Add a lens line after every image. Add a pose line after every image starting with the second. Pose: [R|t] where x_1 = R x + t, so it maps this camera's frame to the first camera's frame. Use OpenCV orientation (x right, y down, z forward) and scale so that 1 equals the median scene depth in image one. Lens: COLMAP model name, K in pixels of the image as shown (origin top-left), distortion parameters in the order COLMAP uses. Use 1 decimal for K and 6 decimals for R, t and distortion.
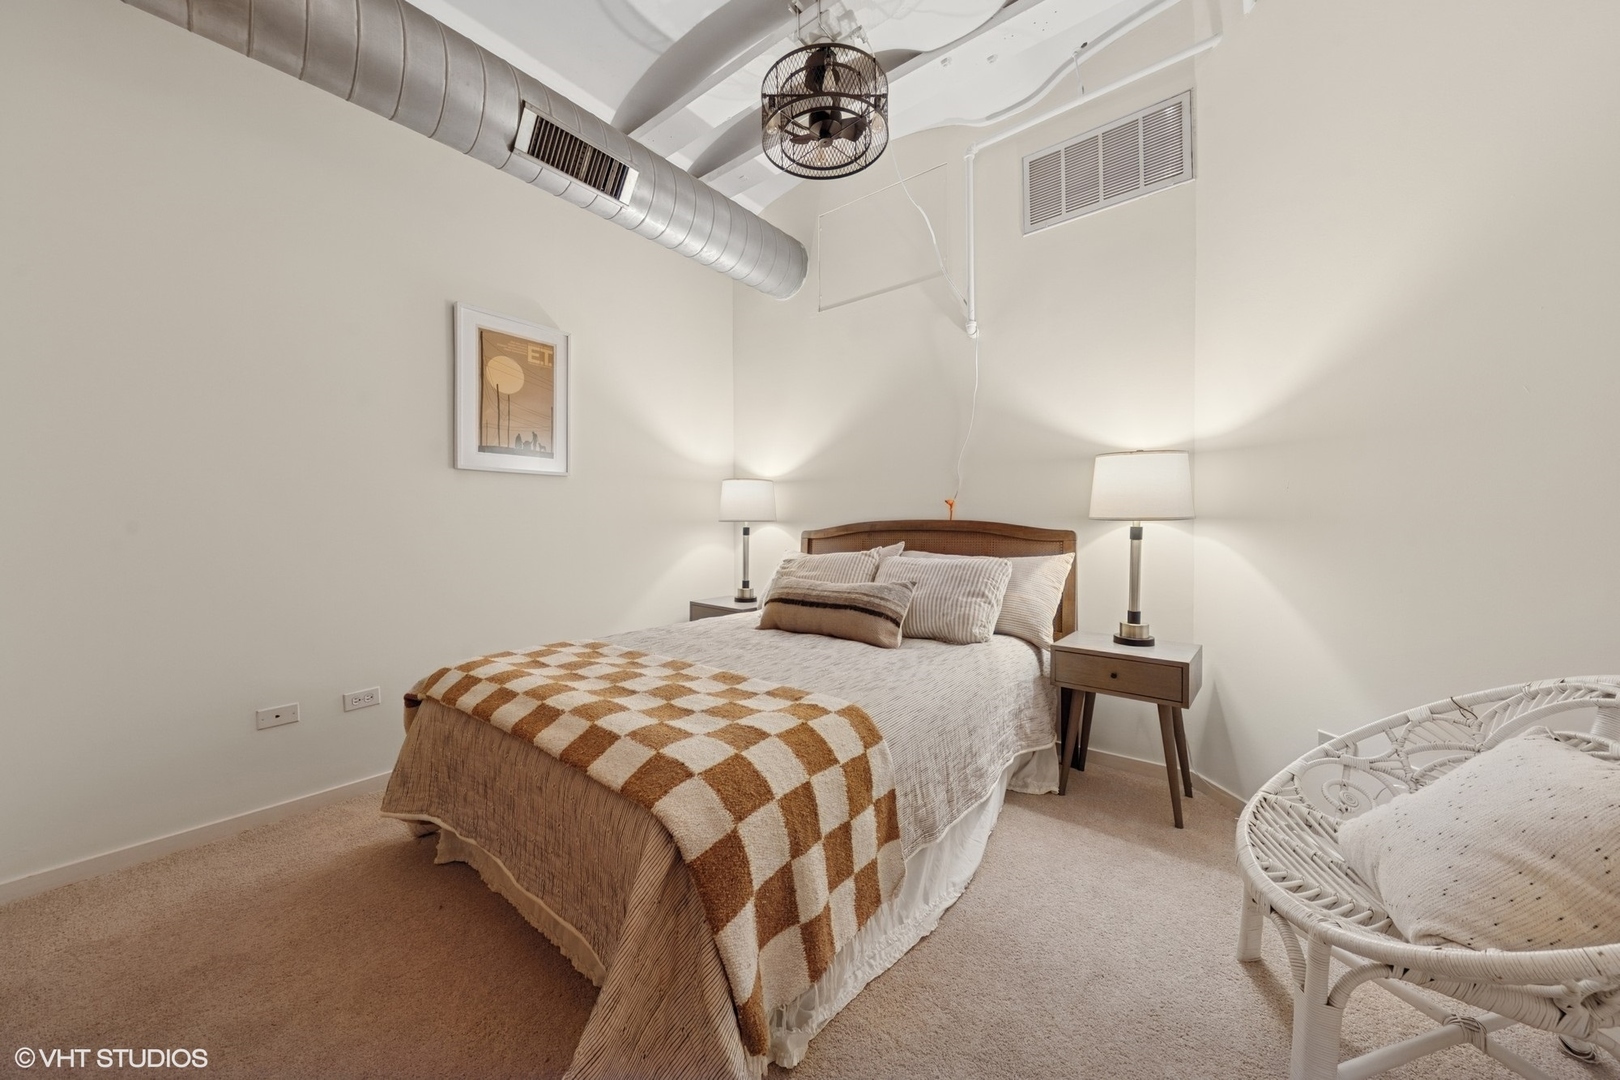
lens RADIAL K [[576.5, 0, 812.9], [0, 576.5, 511.4], [0, 0, 1]] dist [0.008035, -0.004840]
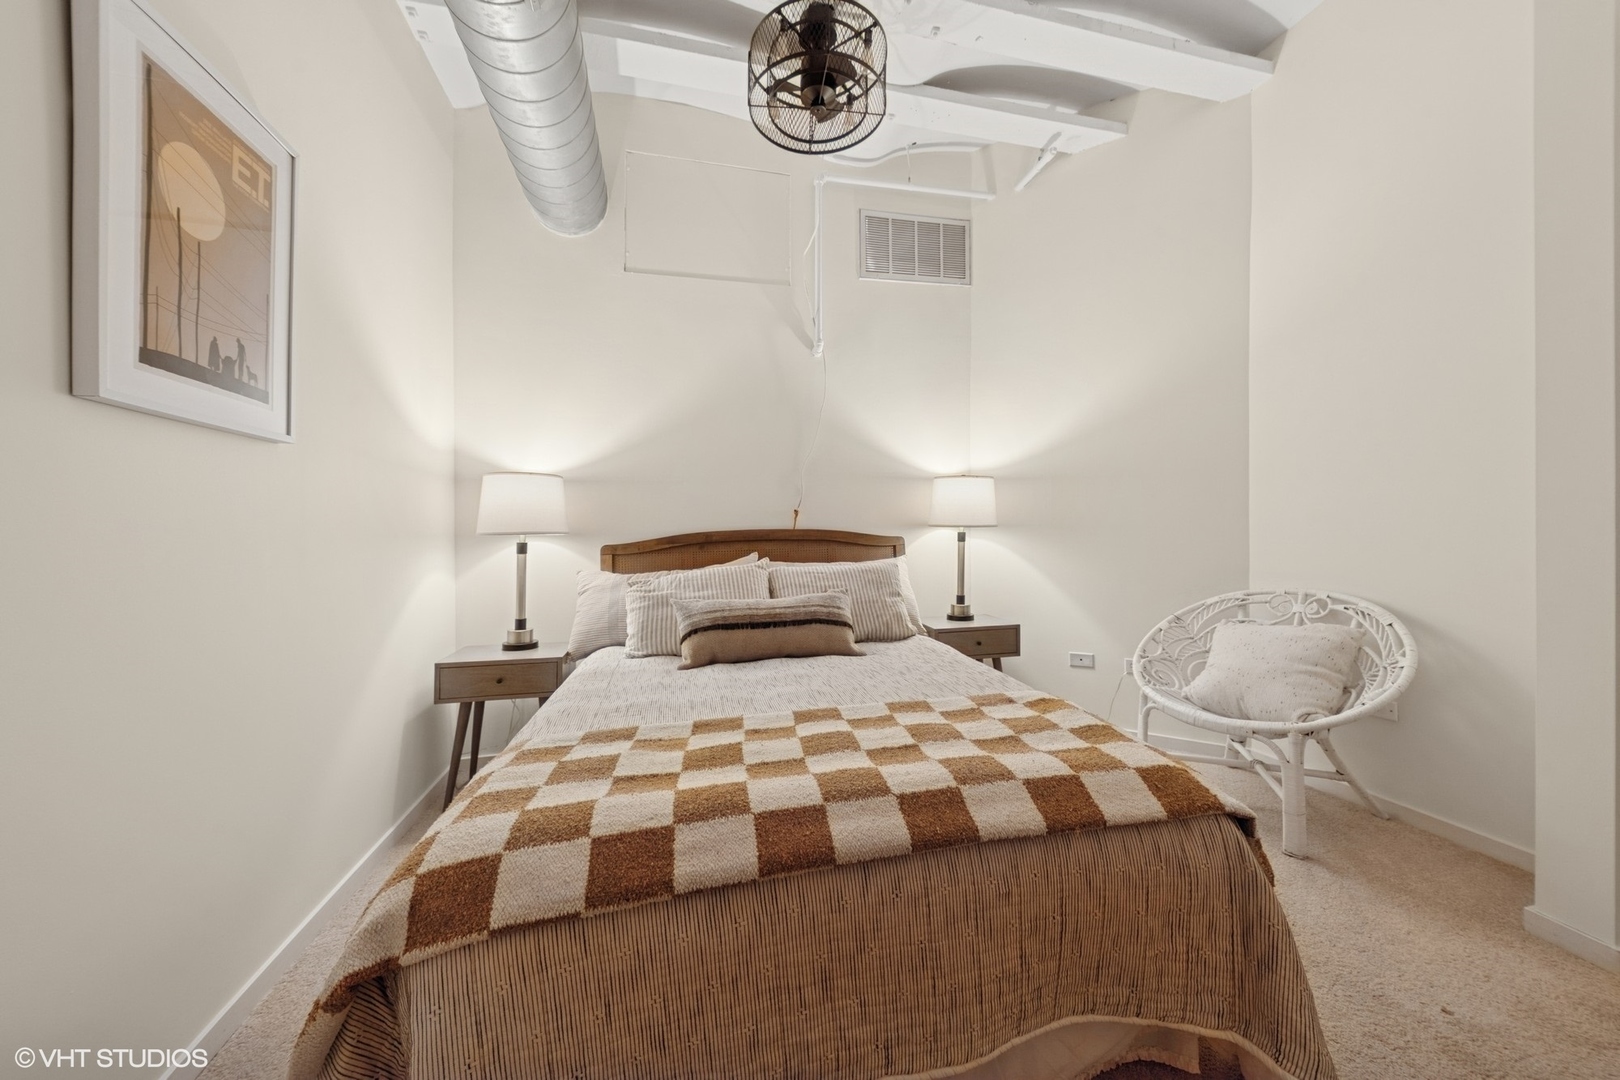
lens RADIAL K [[576.5, 0, 815.4], [0, 576.5, 533.2], [0, 0, 1]] dist [0.008035, -0.004840]
pose [[0.612522, -0.010117, 0.790389, -0.613163], [-0.000005, 0.999918, 0.012803, 0.010315], [-0.790454, -0.007846, 0.612472, 0.387786]]
